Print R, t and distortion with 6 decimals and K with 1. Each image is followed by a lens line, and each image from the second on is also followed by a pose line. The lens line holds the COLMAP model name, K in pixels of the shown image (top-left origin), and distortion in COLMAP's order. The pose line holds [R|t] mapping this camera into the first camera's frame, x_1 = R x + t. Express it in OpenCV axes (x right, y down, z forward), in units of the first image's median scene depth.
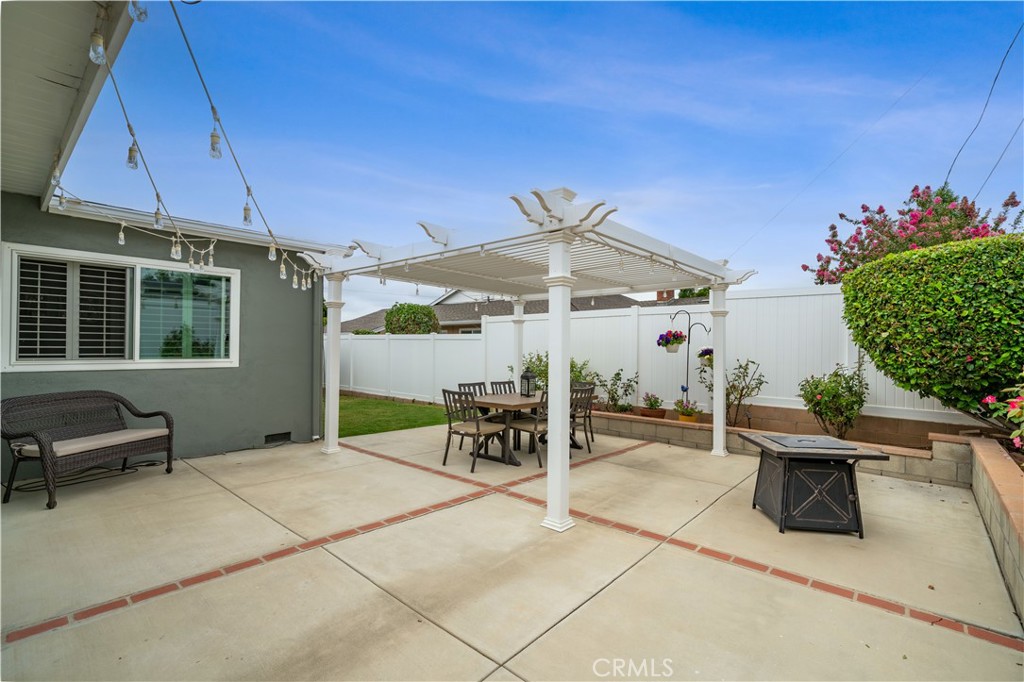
lens RADIAL K [[453.2, 0, 507.4], [0, 453.2, 342.5], [0, 0, 1]] dist [0.001748, 0.000109]
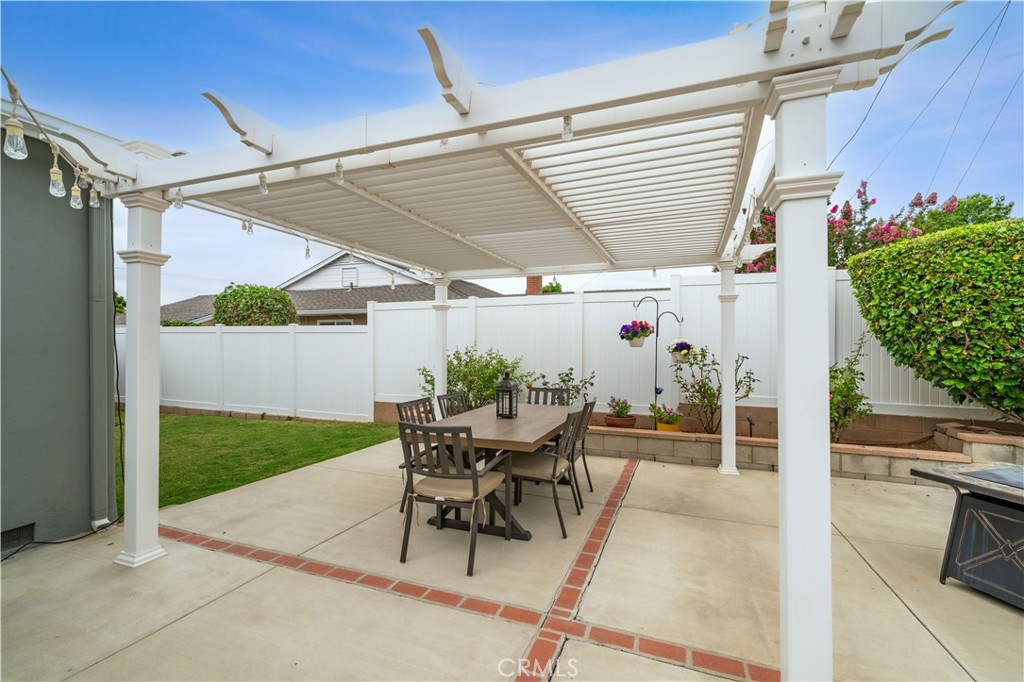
lens RADIAL K [[437.2, 0, 508.6], [0, 437.2, 344.2], [0, 0, 1]] dist [0.001010, -0.000211]
pose [[0.936173, -0.010479, 0.351384, -0.179296], [0.004726, 0.999840, 0.017227, 0.002341], [-0.351509, -0.014467, 0.936073, 0.417351]]
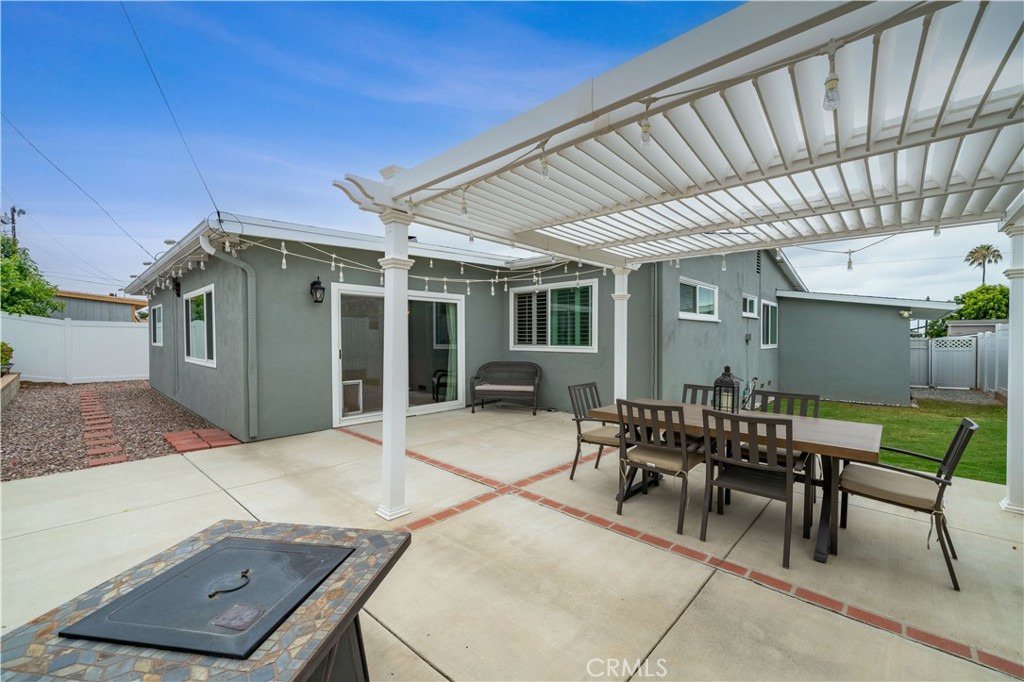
lens RADIAL K [[417.2, 0, 508.5], [0, 417.2, 348.9], [0, 0, 1]] dist [0.003476, 0.000370]
pose [[-0.015356, 0.015107, -0.999768, 0.596486], [0.016745, 0.999750, 0.014849, 0.021365], [0.999742, -0.016513, -0.015605, 0.748518]]
